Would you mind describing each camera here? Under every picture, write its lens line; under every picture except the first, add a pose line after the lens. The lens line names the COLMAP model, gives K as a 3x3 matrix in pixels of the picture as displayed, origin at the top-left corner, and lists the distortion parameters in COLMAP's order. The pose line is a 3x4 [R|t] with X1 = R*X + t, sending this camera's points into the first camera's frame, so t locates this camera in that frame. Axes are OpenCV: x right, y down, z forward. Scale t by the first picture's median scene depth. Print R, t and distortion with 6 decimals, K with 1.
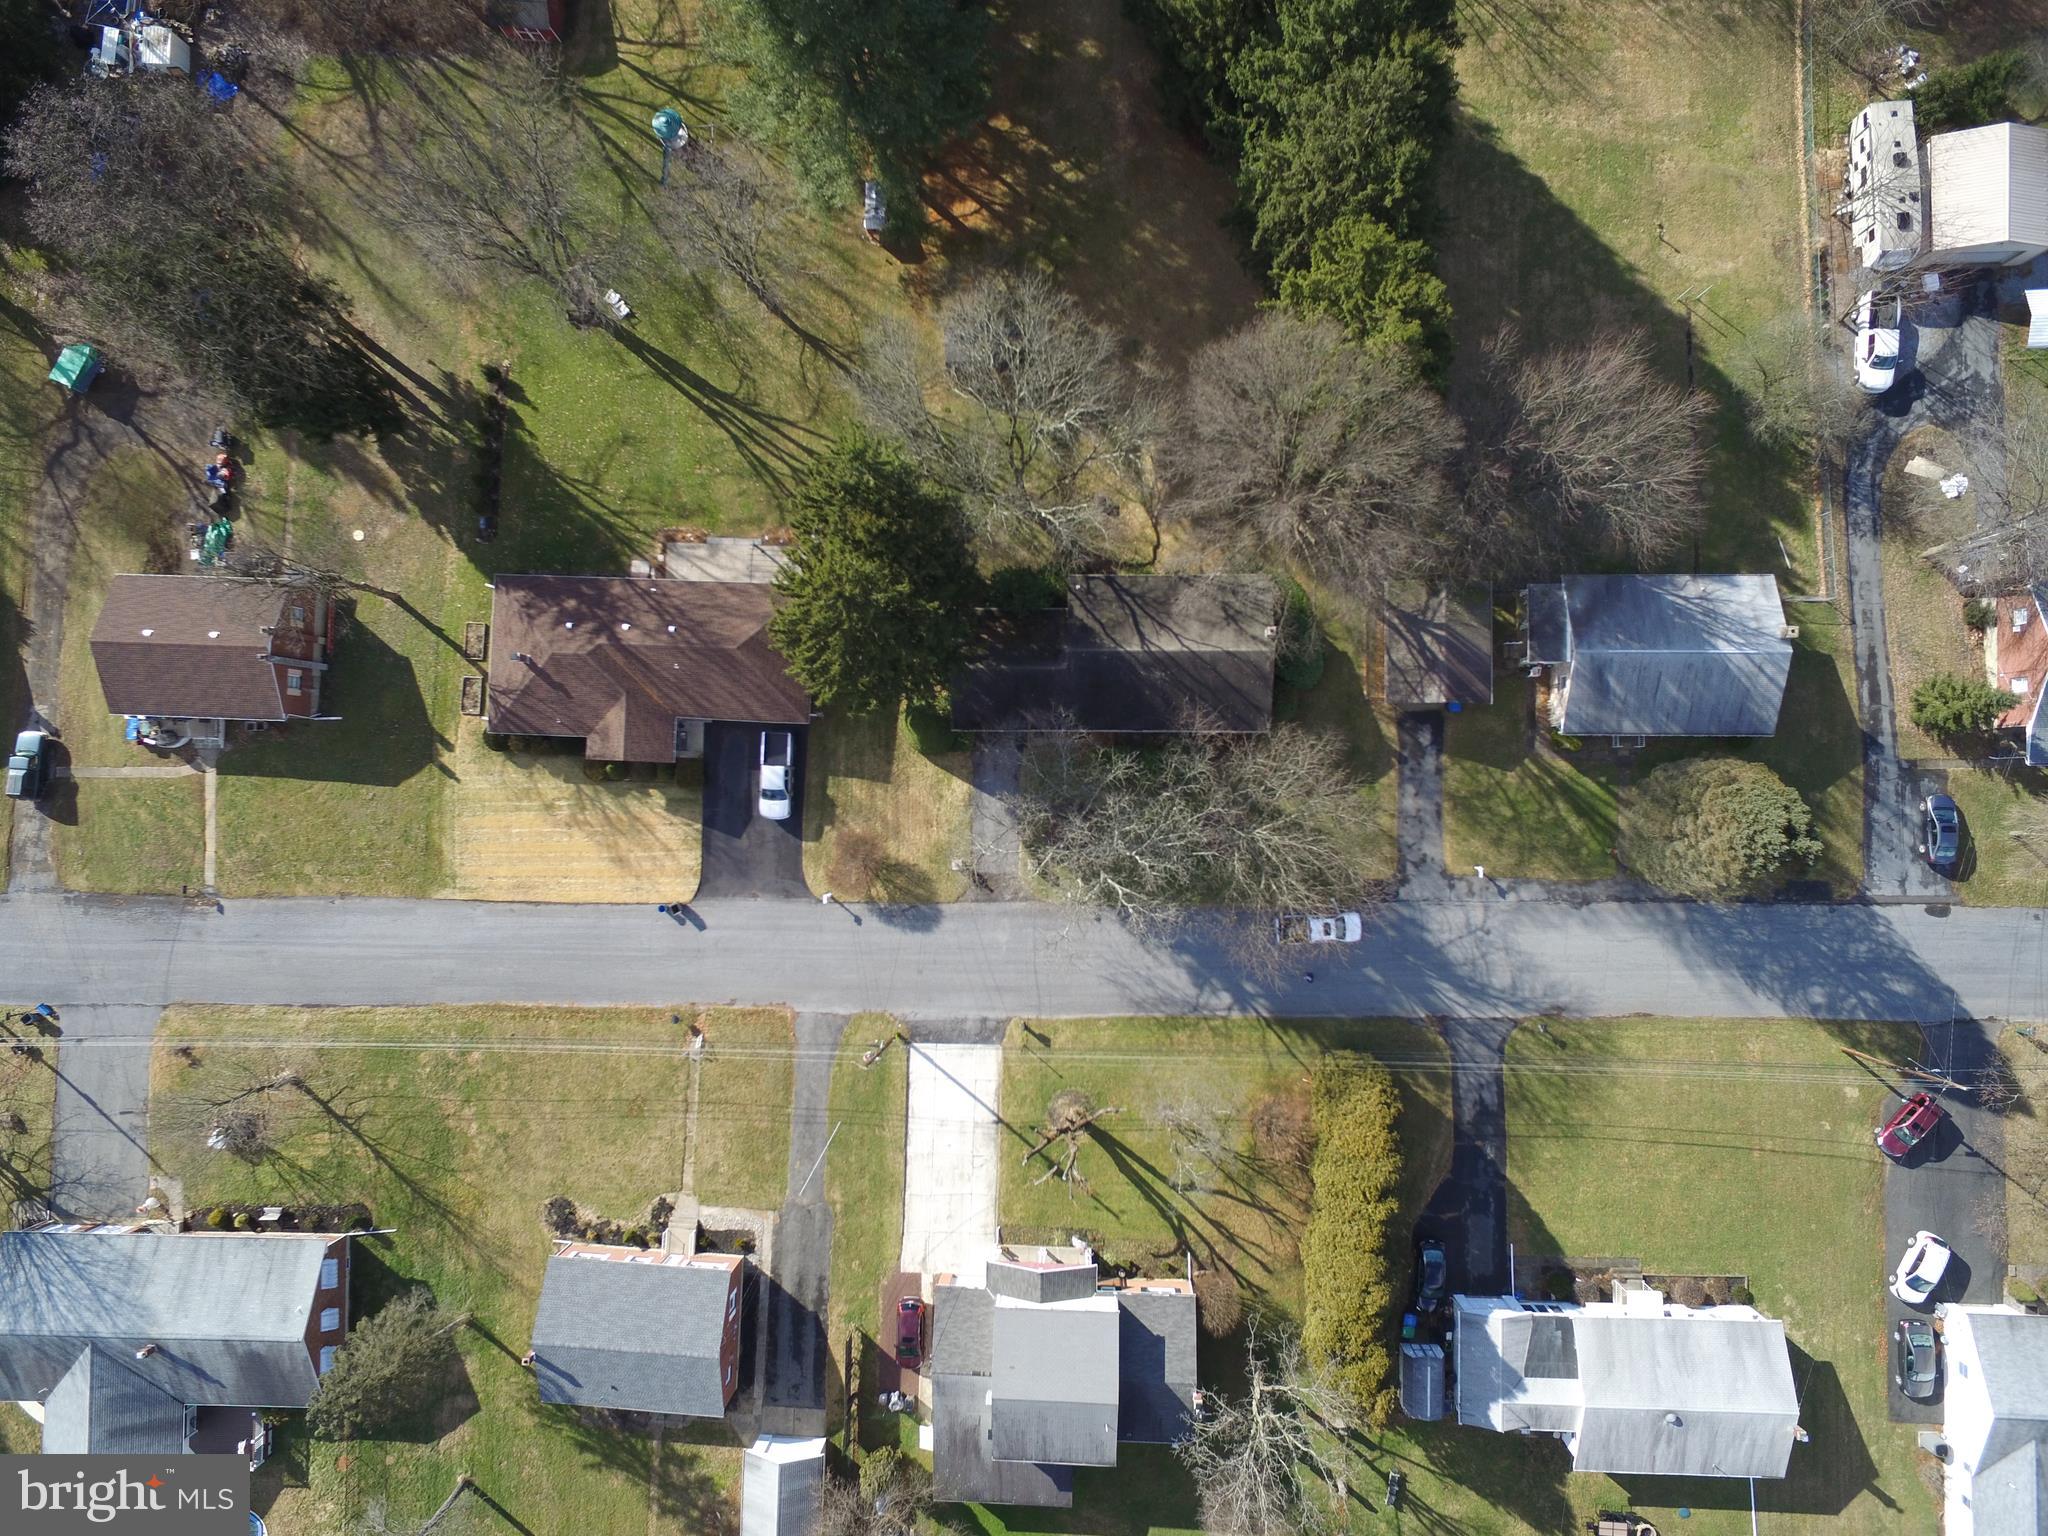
lens RADIAL K [[1184.0, 0, 1031.9], [0, 1184.0, 770.2], [0, 0, 1]] dist [-0.020626, 0.016506]
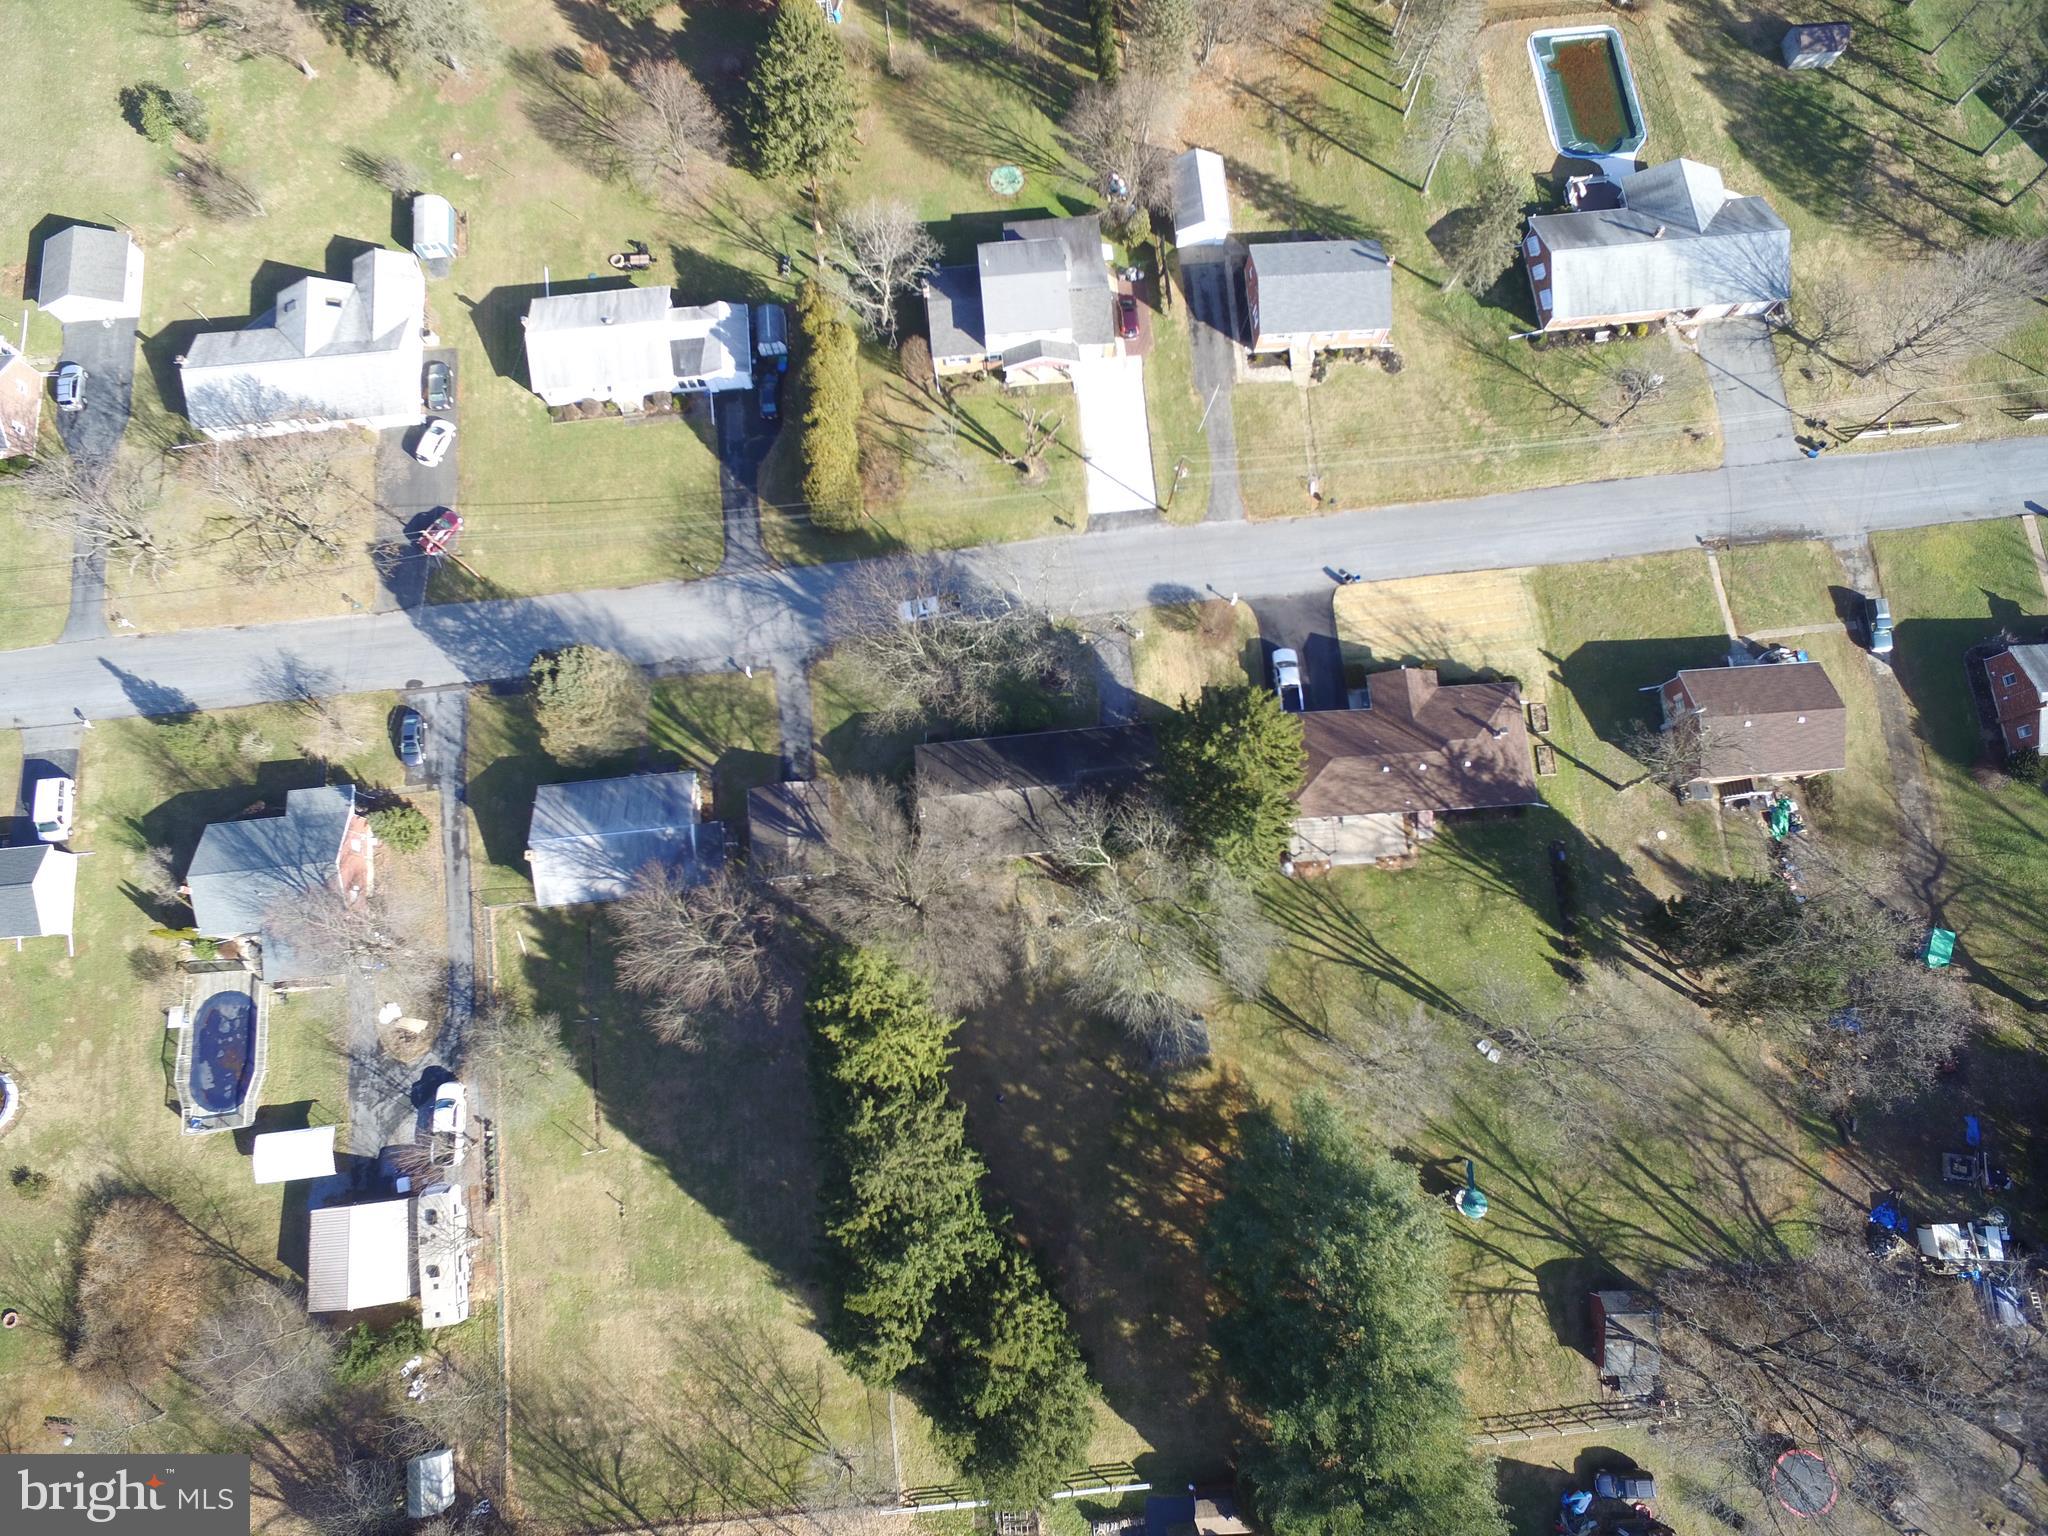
lens RADIAL K [[1184.0, 0, 1031.9], [0, 1184.0, 770.2], [0, 0, 1]] dist [-0.020626, 0.016506]
pose [[-0.992480, 0.120189, 0.023198, 0.044003], [-0.110690, -0.962124, 0.249127, -0.383117], [0.052262, 0.244686, 0.968193, -0.245709]]
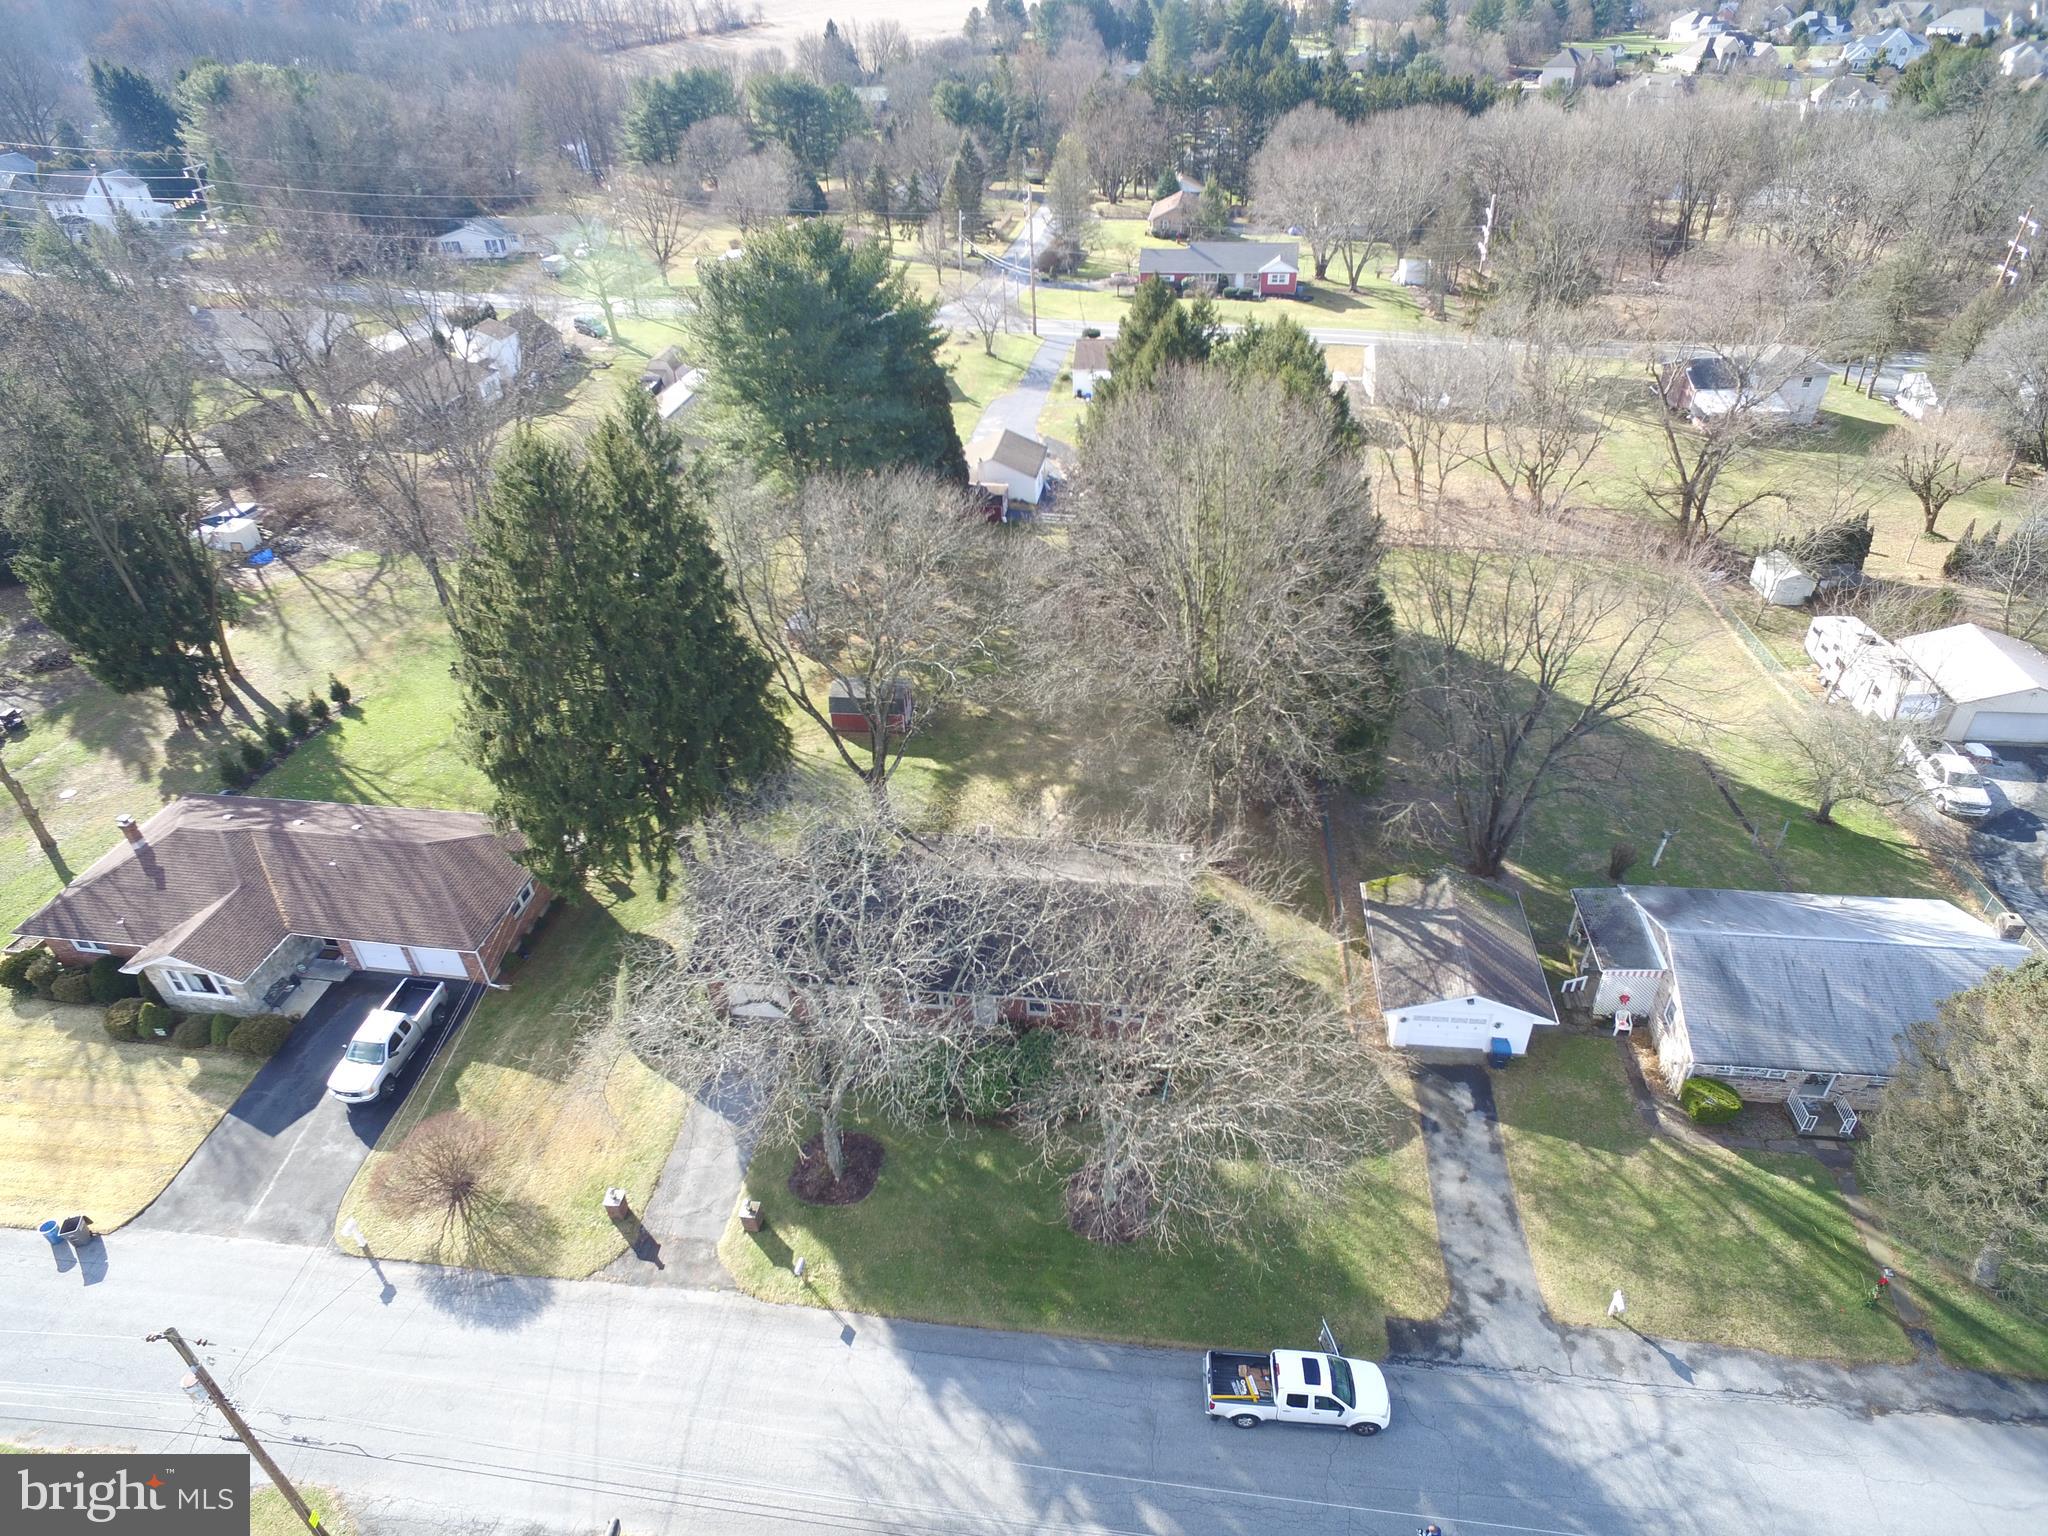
lens RADIAL K [[1184.0, 0, 1031.9], [0, 1184.0, 770.2], [0, 0, 1]] dist [-0.020626, 0.016506]
pose [[0.993413, 0.067322, -0.092731, 0.164179], [-0.114573, 0.598198, -0.793115, 0.369192], [0.002077, 0.798515, 0.601971, 0.520400]]
